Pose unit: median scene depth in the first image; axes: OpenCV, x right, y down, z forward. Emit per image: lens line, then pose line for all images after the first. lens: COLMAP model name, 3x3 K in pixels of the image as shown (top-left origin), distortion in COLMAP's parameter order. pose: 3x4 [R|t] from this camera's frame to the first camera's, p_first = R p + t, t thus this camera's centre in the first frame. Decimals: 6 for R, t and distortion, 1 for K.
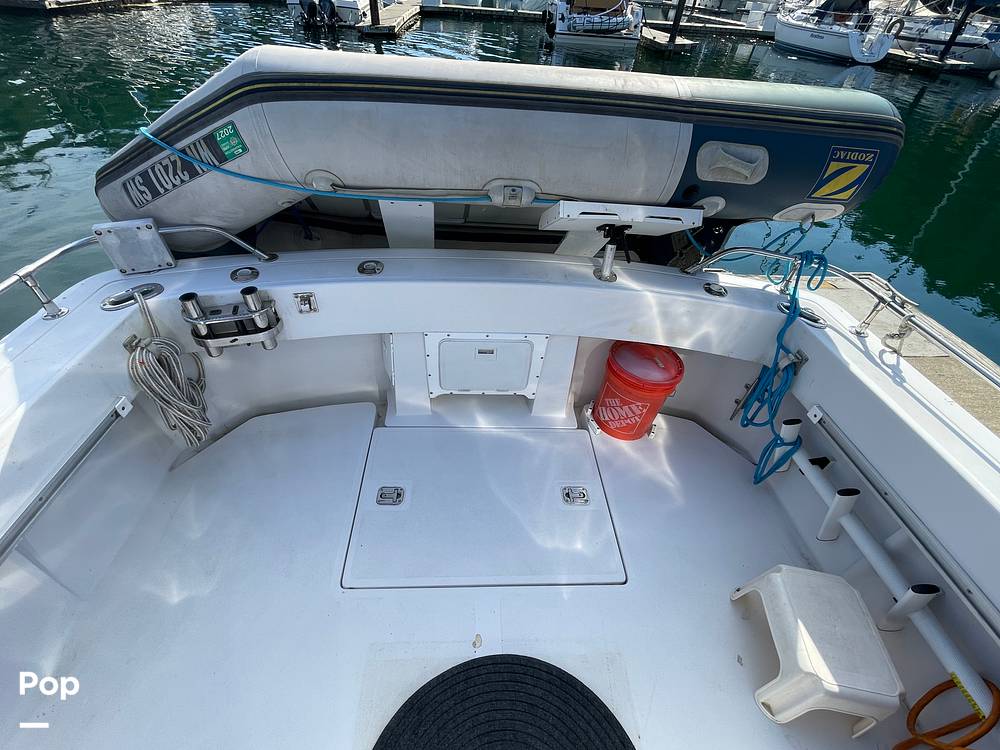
lens RADIAL K [[441.0, 0, 499.0], [0, 441.0, 375.5], [0, 0, 1]] dist [0.003714, 0.000770]
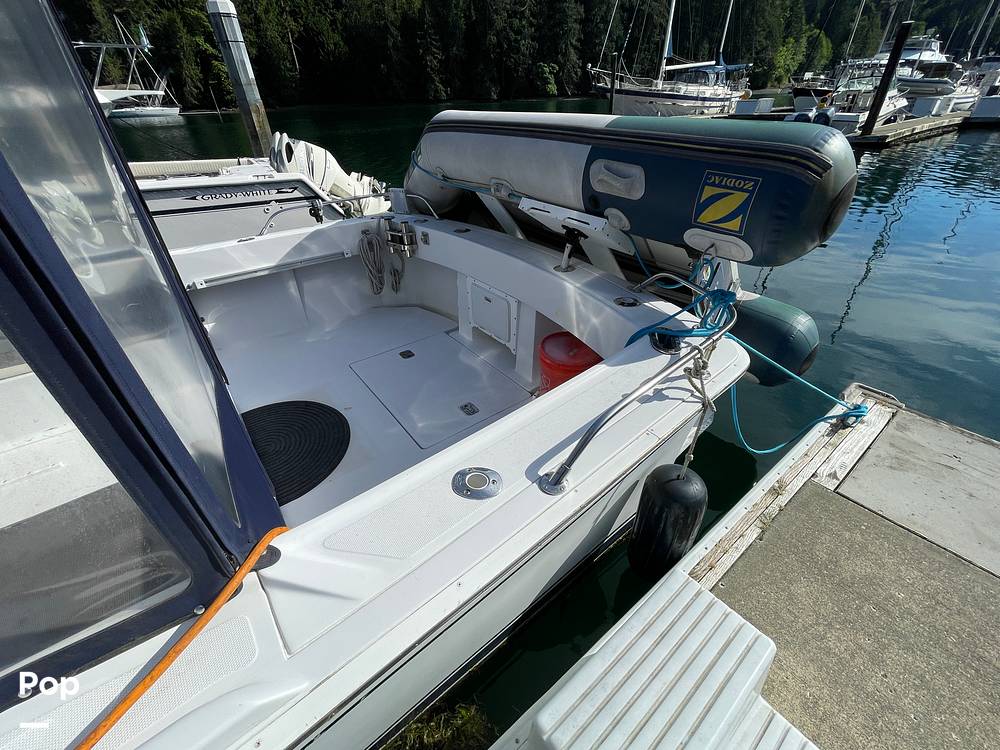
lens RADIAL K [[412.0, 0, 503.7], [0, 412.0, 378.4], [0, 0, 1]] dist [-0.000596, 0.000578]
pose [[0.570475, 0.400408, -0.717099, 1.316775], [-0.505453, 0.859346, 0.077731, 0.046091], [0.647360, 0.318117, 0.692623, 0.199970]]
